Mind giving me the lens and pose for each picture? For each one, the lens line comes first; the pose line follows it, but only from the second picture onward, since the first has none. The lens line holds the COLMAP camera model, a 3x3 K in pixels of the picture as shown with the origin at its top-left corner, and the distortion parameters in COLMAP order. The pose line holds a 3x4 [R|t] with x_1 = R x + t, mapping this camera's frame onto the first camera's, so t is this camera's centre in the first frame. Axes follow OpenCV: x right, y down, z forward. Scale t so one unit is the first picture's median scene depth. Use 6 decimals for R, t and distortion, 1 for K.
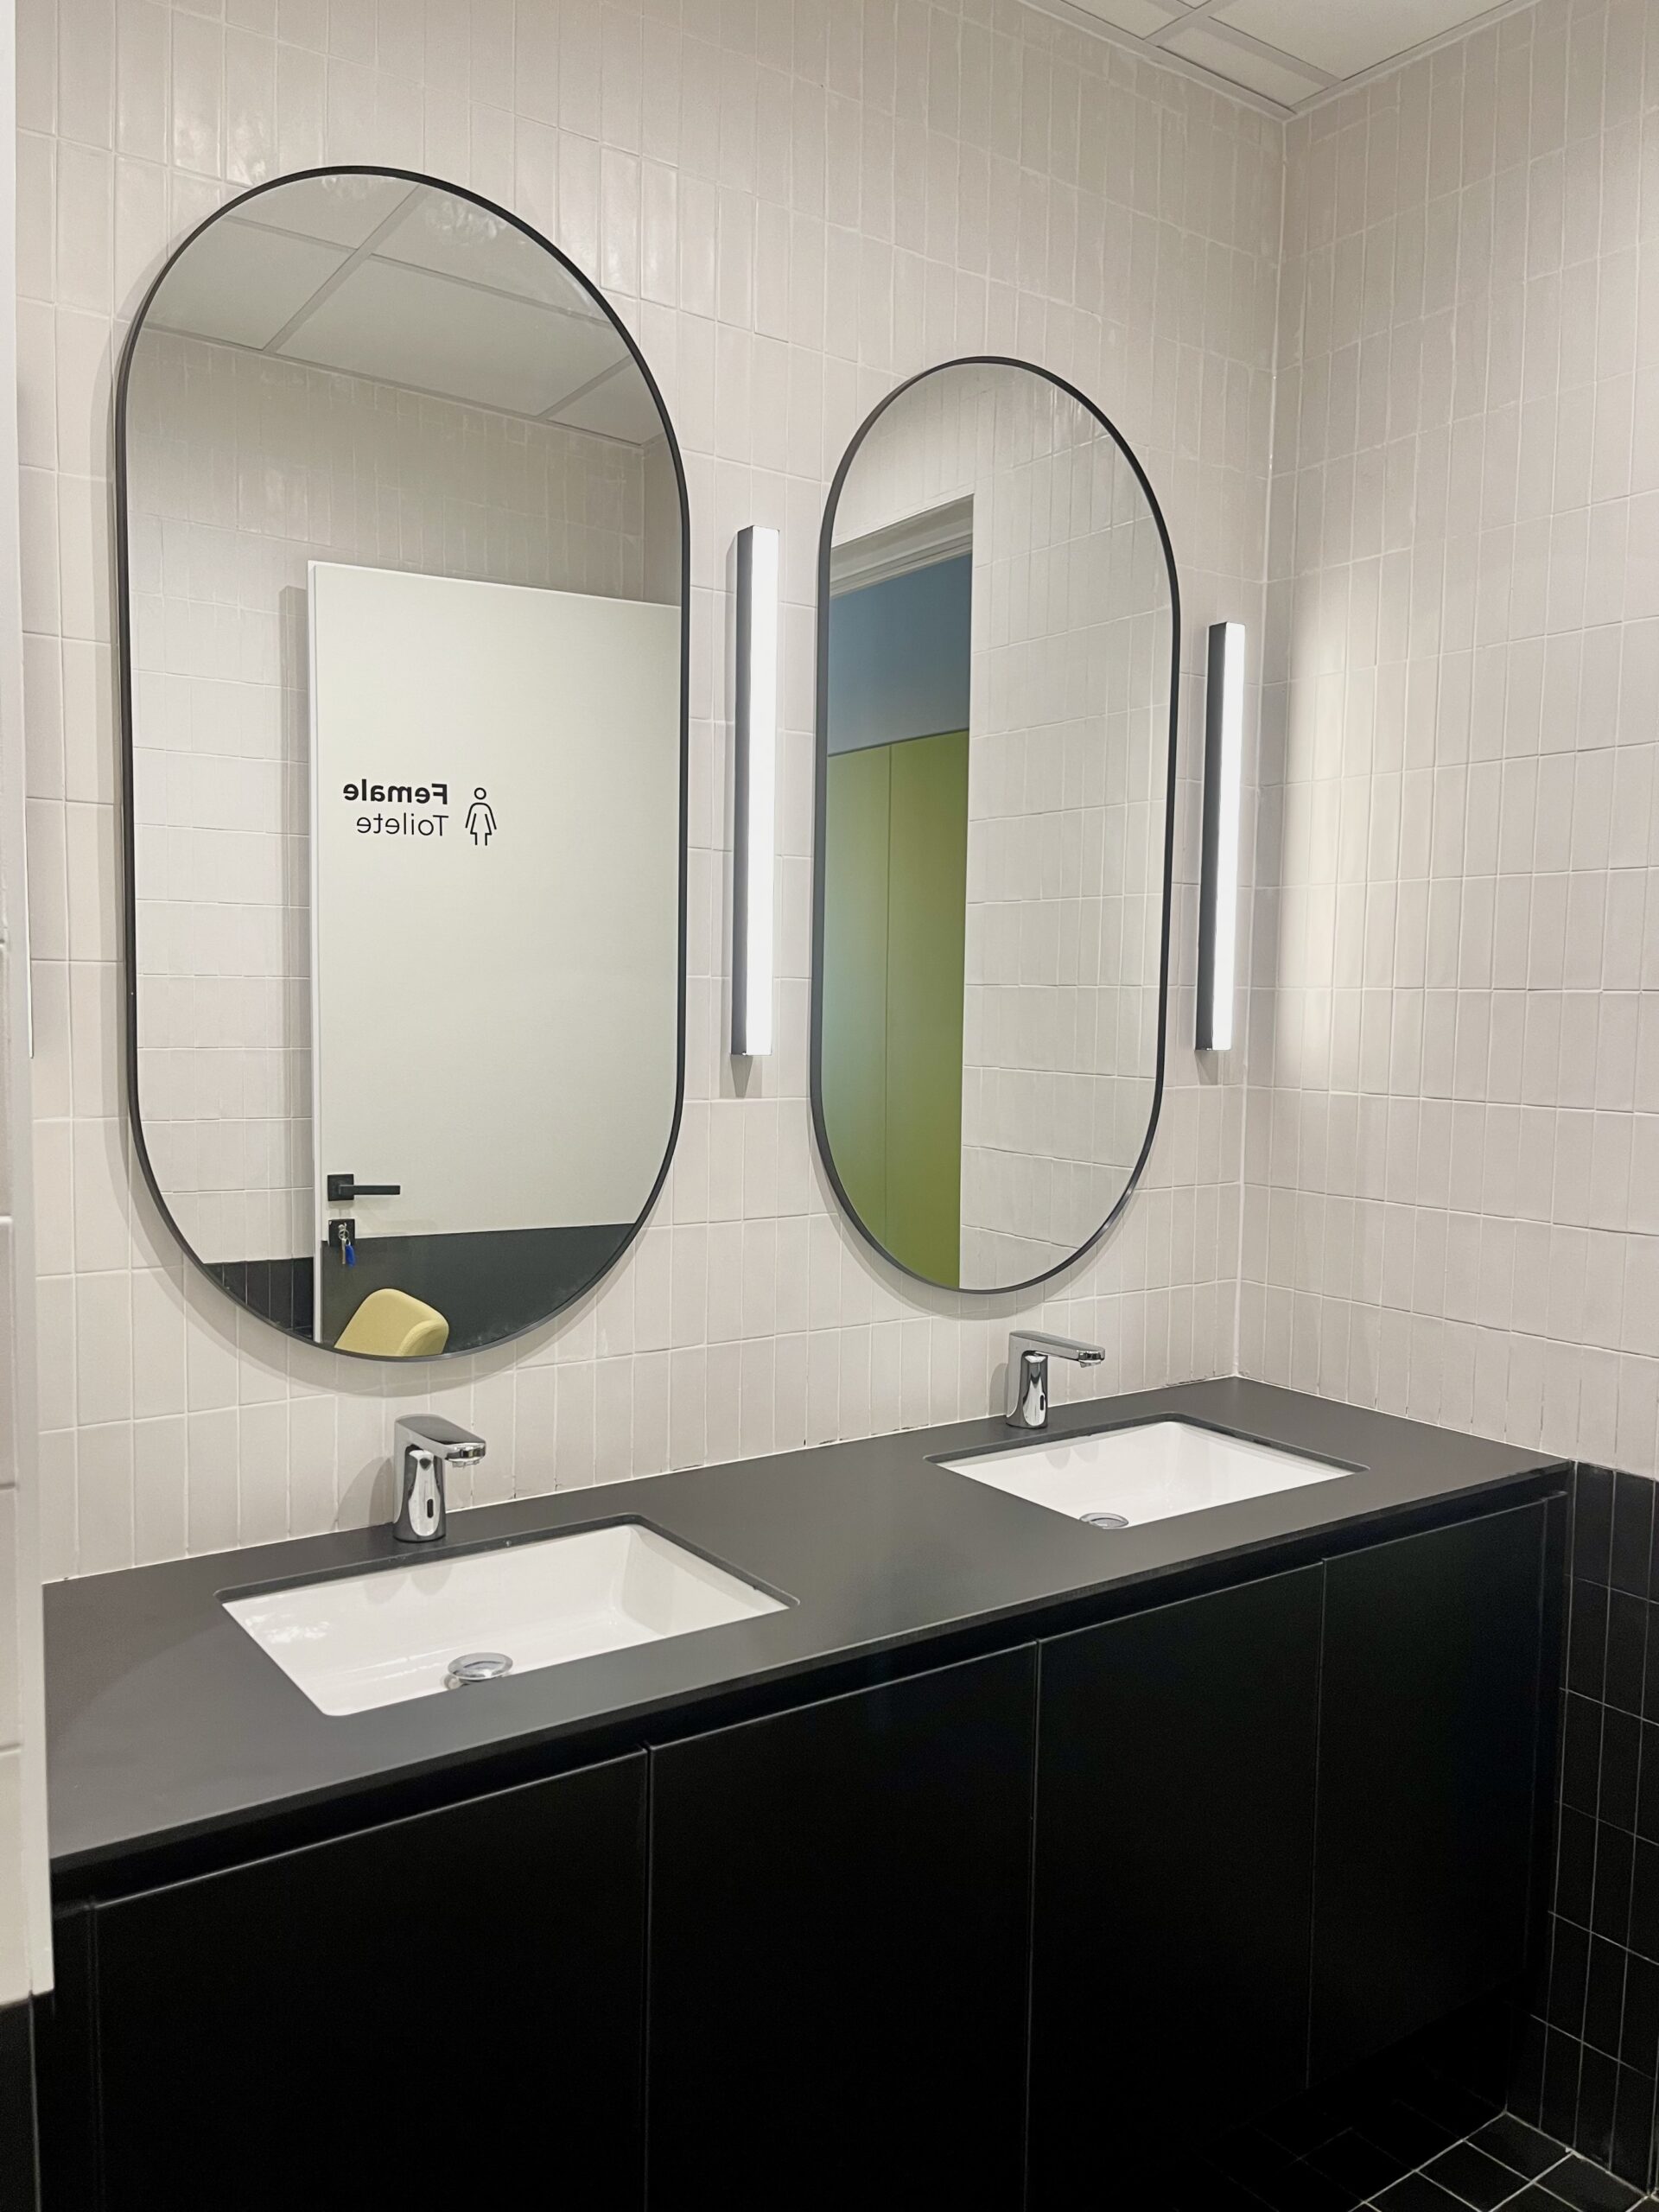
lens RADIAL K [[1686.6, 0, 829.9], [0, 1686.6, 1116.3], [0, 0, 1]] dist [0.052237, -0.085531]
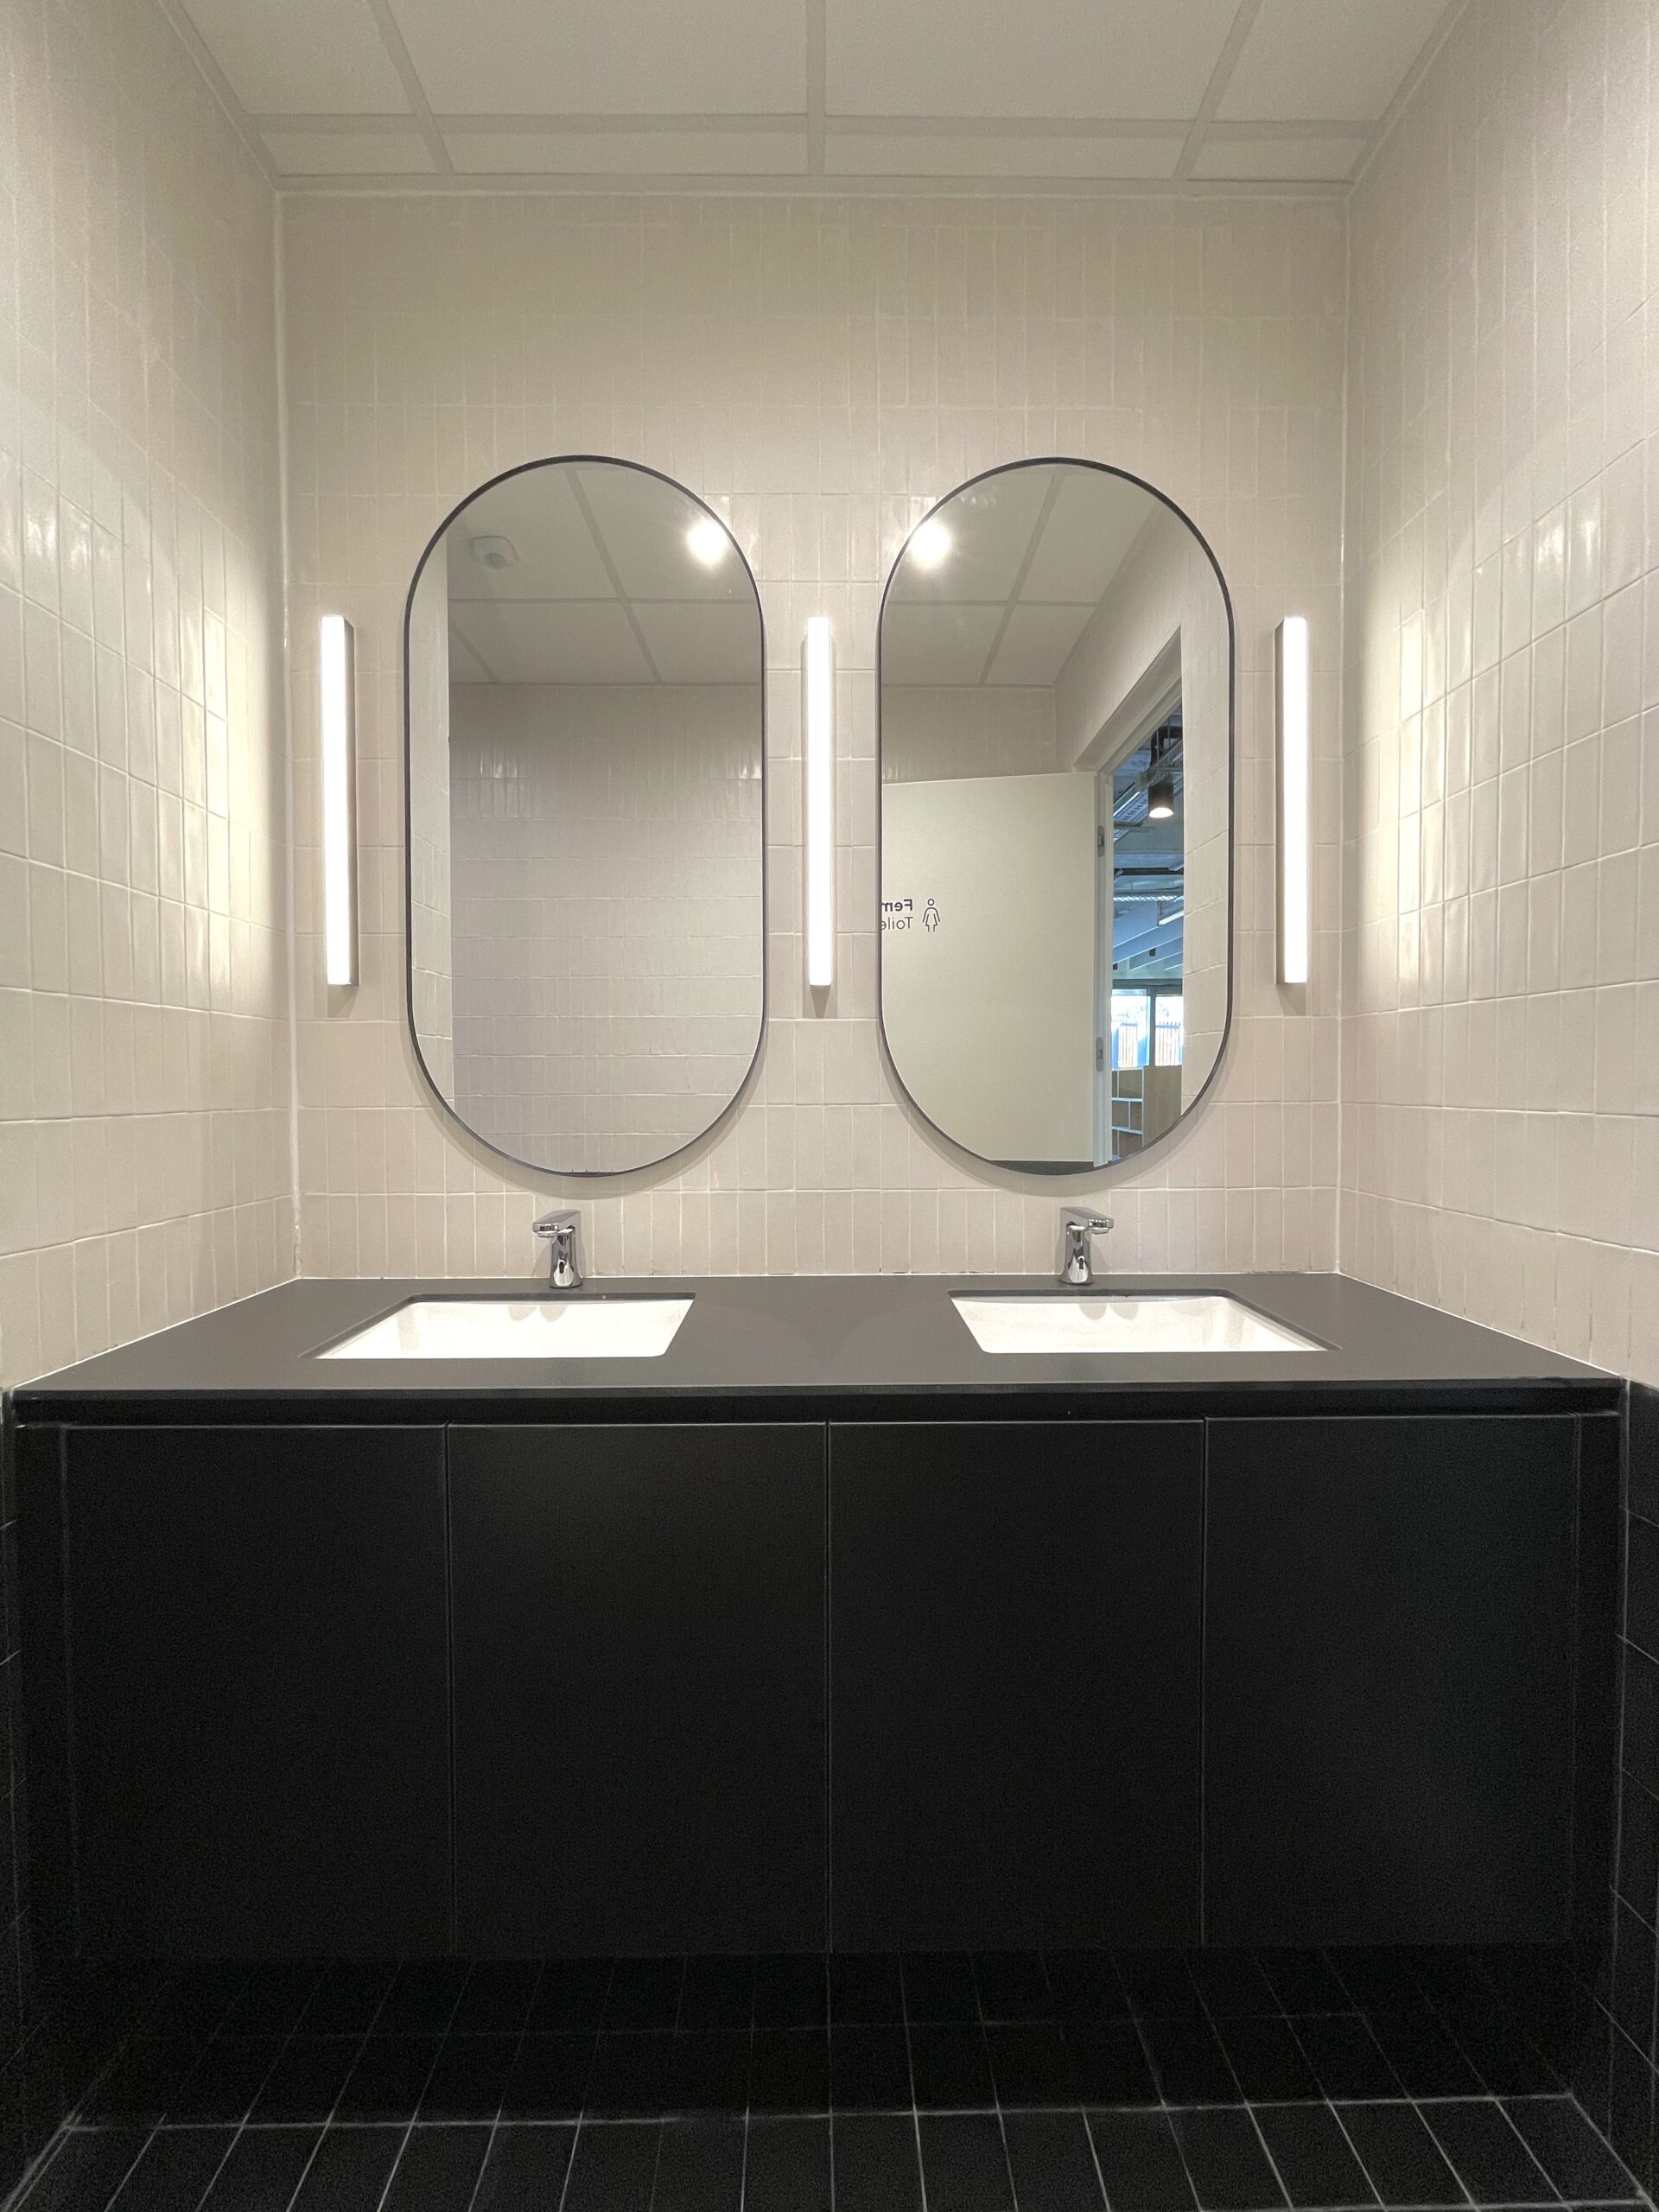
lens RADIAL K [[888.5, 0, 813.6], [0, 888.5, 1096.7], [0, 0, 1]] dist [-0.007518, 0.000590]
pose [[0.819873, -0.008264, -0.572486, 0.337980], [-0.023988, 0.998522, -0.048768, 0.083744], [0.572043, 0.053716, 0.818463, 0.350979]]
